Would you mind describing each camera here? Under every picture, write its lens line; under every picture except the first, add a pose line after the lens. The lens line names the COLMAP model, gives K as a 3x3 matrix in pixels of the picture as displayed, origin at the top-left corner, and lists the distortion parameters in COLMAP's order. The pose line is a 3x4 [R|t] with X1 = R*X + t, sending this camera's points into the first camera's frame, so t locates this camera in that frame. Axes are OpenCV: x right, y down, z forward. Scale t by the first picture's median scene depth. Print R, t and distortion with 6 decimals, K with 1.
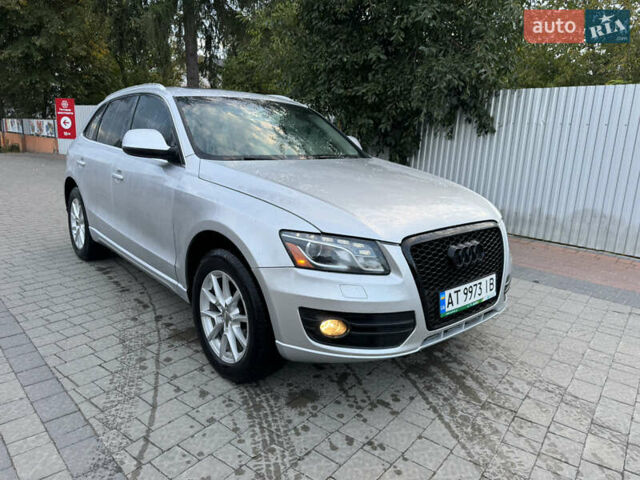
lens RADIAL K [[466.9, 0, 320.0], [0, 466.9, 240.0], [0, 0, 1]] dist [-0.007283, -0.005036]
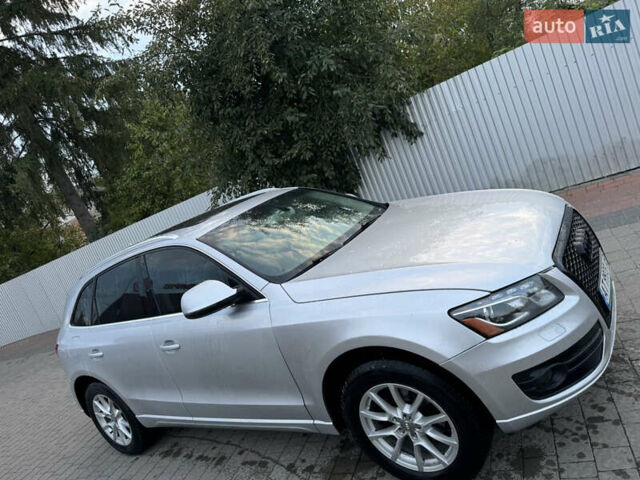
lens RADIAL K [[454.0, 0, 320.0], [0, 454.0, 240.0], [0, 0, 1]] dist [0.060245, -0.100979]
pose [[0.868073, -0.452431, 0.204339, -0.293033], [0.470053, 0.881482, -0.045171, -0.155091], [-0.159685, 0.135262, 0.977857, 0.089321]]
